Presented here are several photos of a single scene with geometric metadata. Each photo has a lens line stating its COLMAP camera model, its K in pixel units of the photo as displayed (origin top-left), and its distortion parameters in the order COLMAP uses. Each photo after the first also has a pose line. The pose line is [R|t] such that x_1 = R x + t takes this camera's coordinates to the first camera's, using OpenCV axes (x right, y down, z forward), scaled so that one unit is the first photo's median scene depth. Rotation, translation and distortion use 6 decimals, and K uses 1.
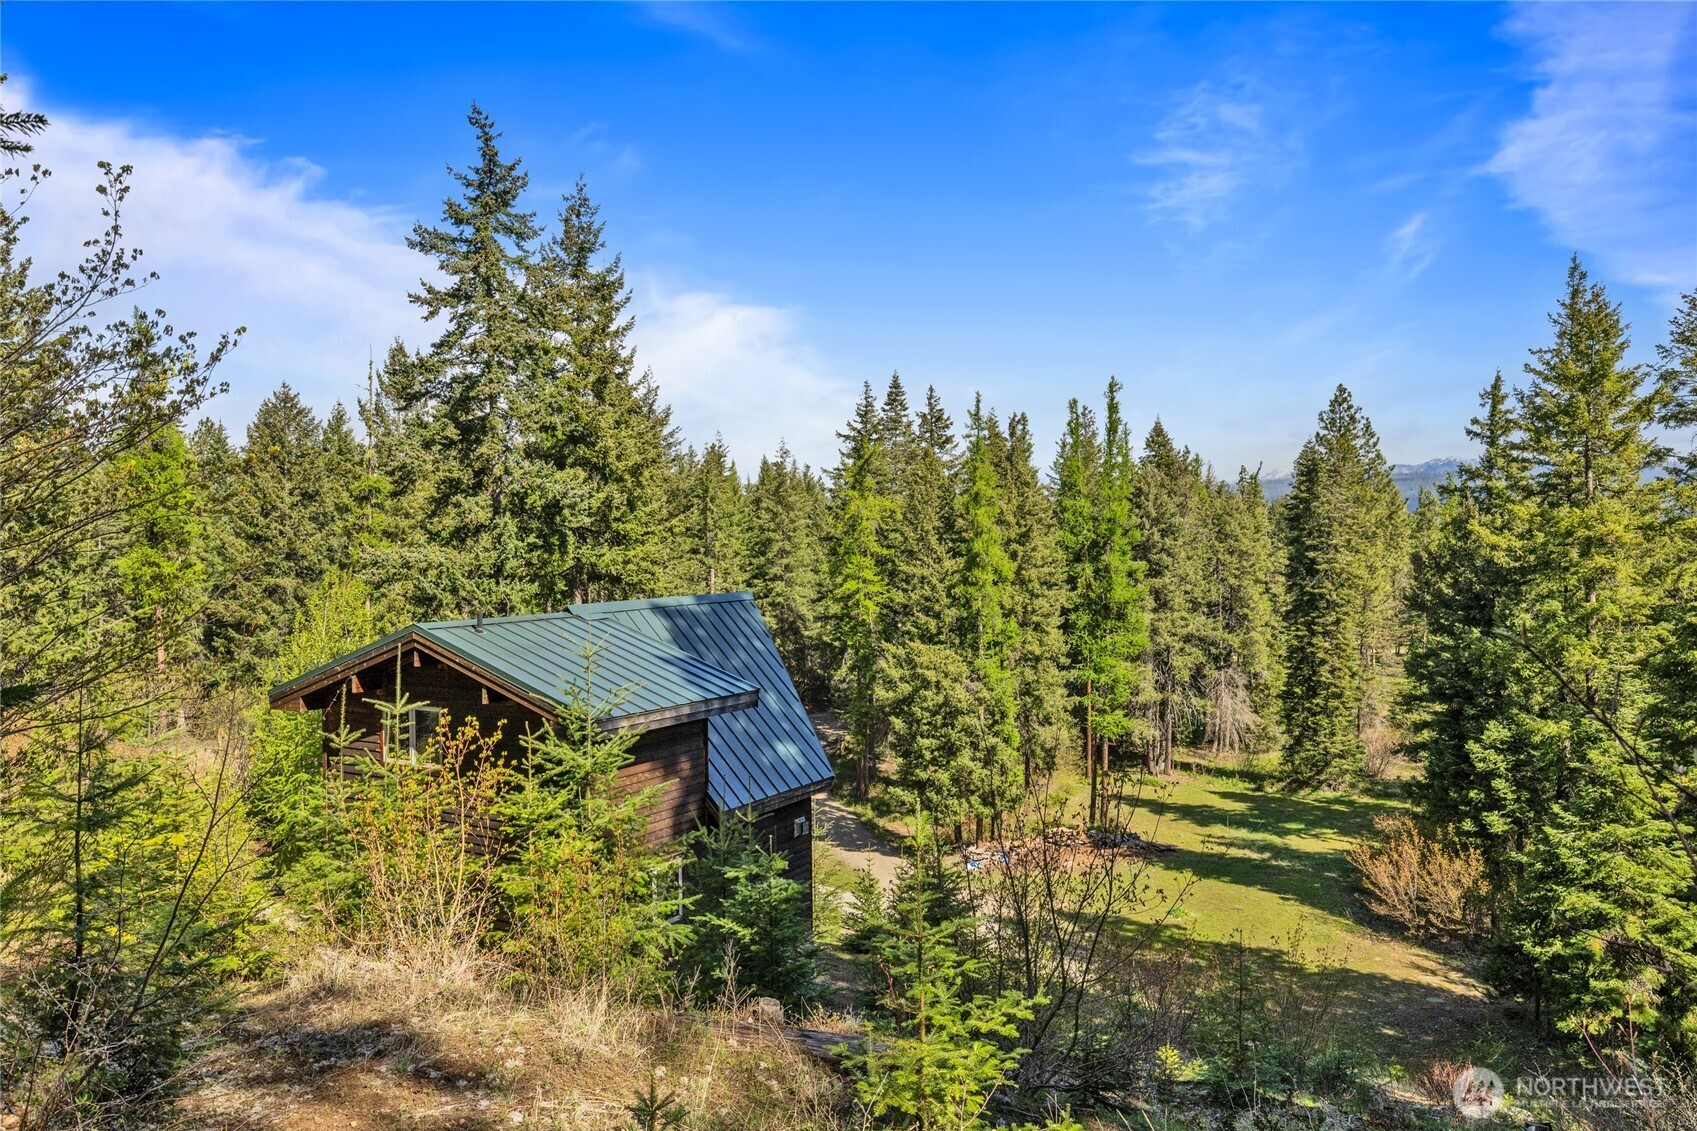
lens RADIAL K [[1232.4, 0, 839.9], [0, 1232.4, 565.3], [0, 0, 1]] dist [0.003849, -0.000035]
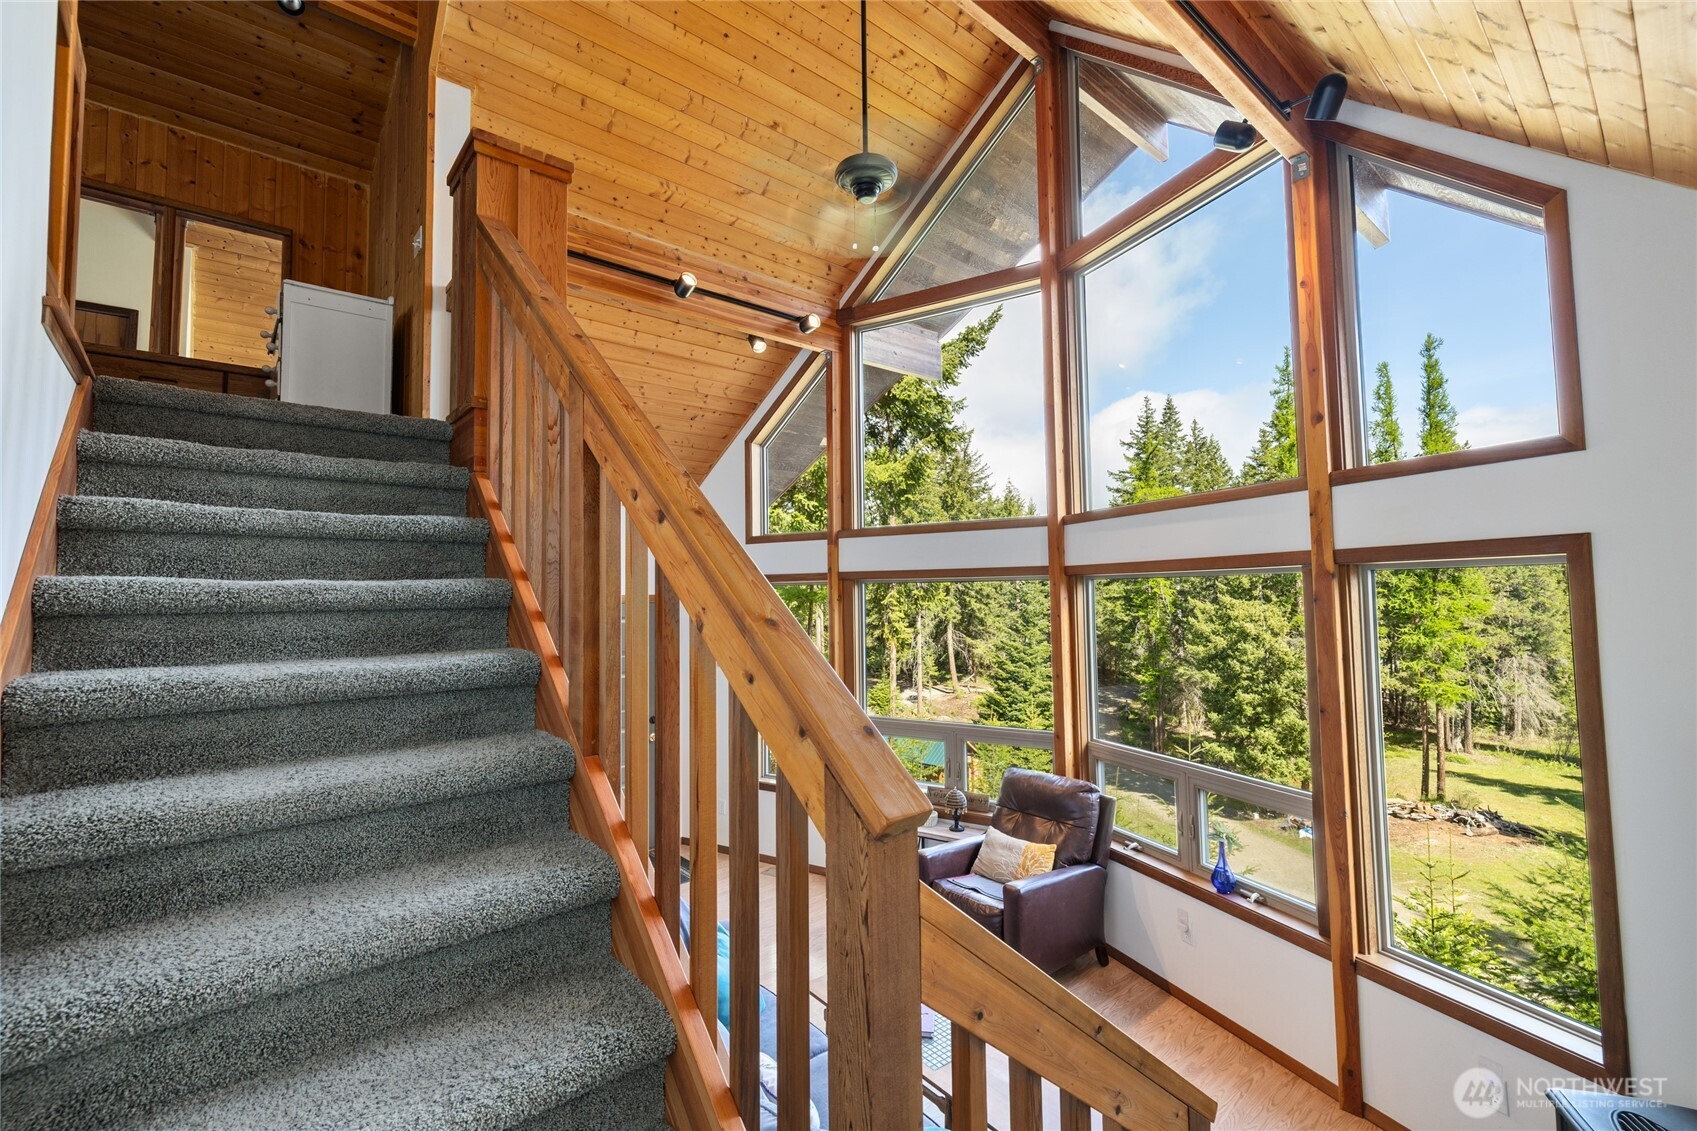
lens RADIAL K [[741.5, 0, 838.1], [0, 741.5, 549.8], [0, 0, 1]] dist [0.000981, -0.000065]
pose [[0.945589, -0.022542, -0.324582, -0.030887], [-0.004077, 0.996698, -0.081099, 0.056058], [0.325339, 0.078009, 0.942374, 0.246348]]
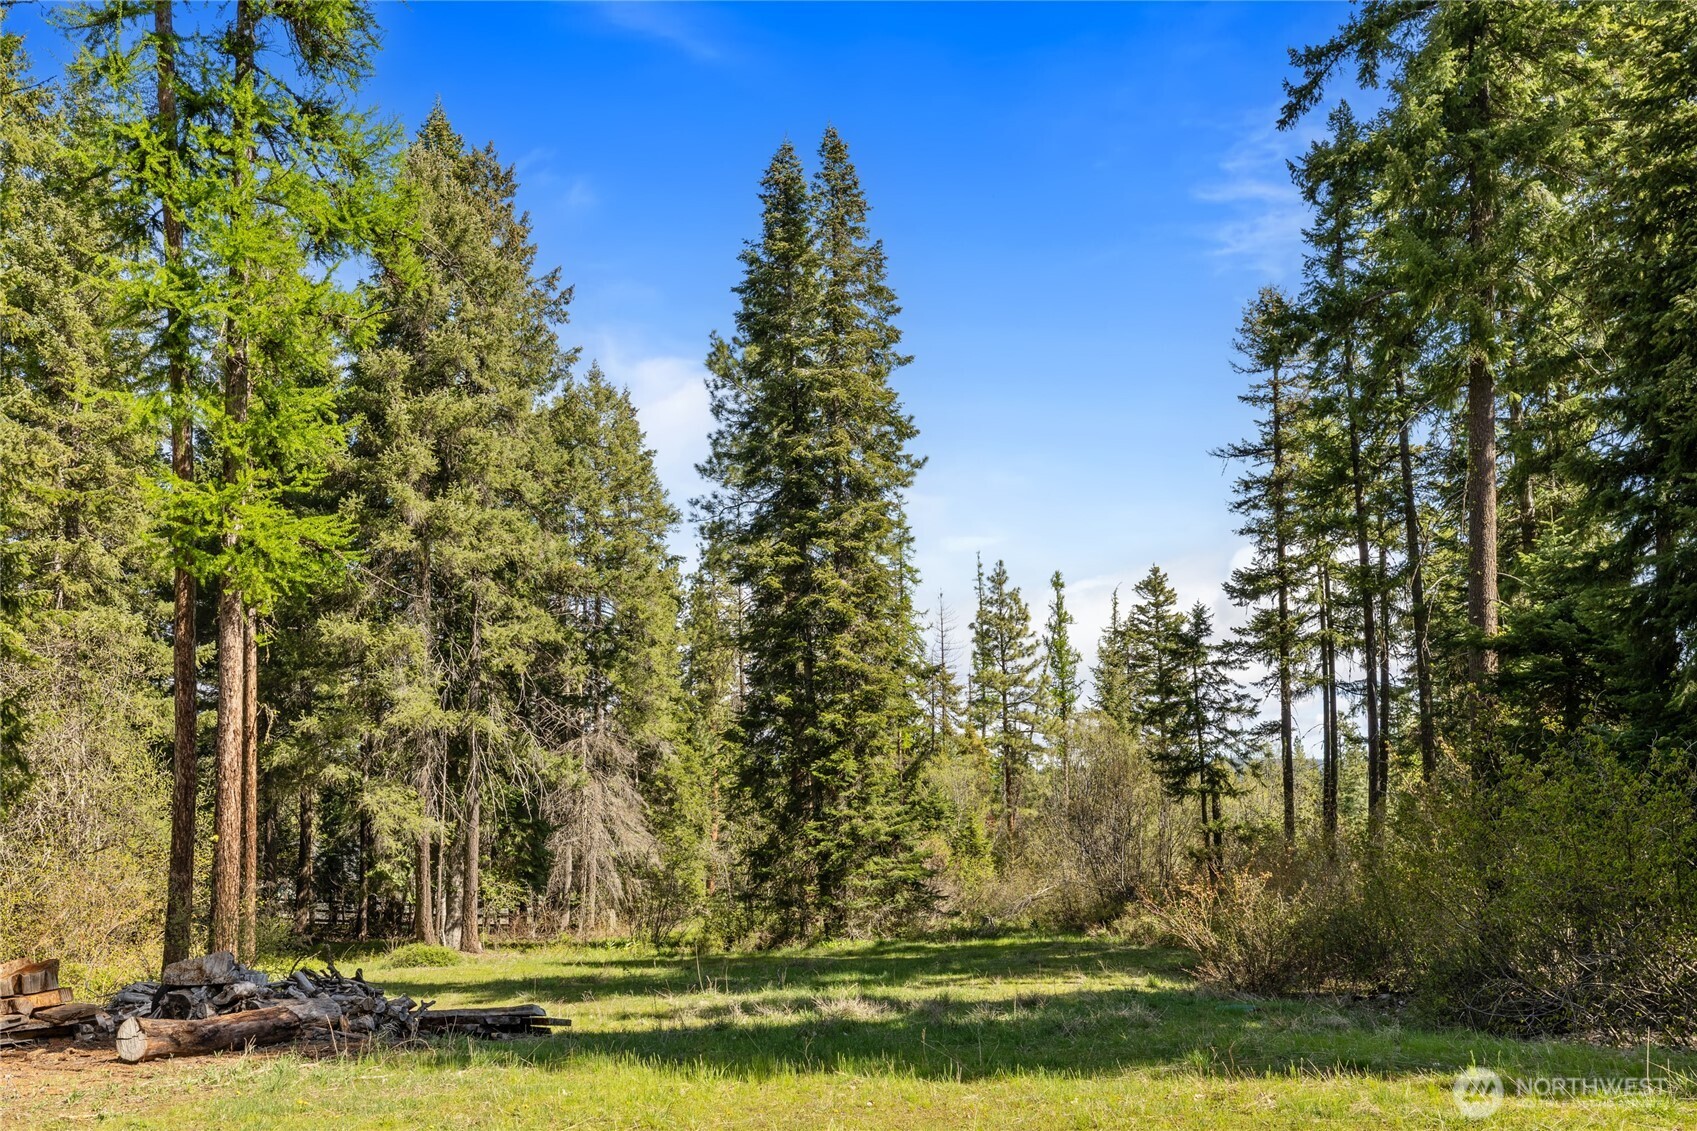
lens RADIAL K [[1327.7, 0, 826.5], [0, 1327.7, 638.3], [0, 0, 1]] dist [-0.041718, 0.028060]
pose [[0.868629, 0.036670, 0.494104, 0.165345], [0.038440, 0.989263, -0.140997, 0.147108], [-0.493969, 0.141468, 0.857894, 0.616509]]
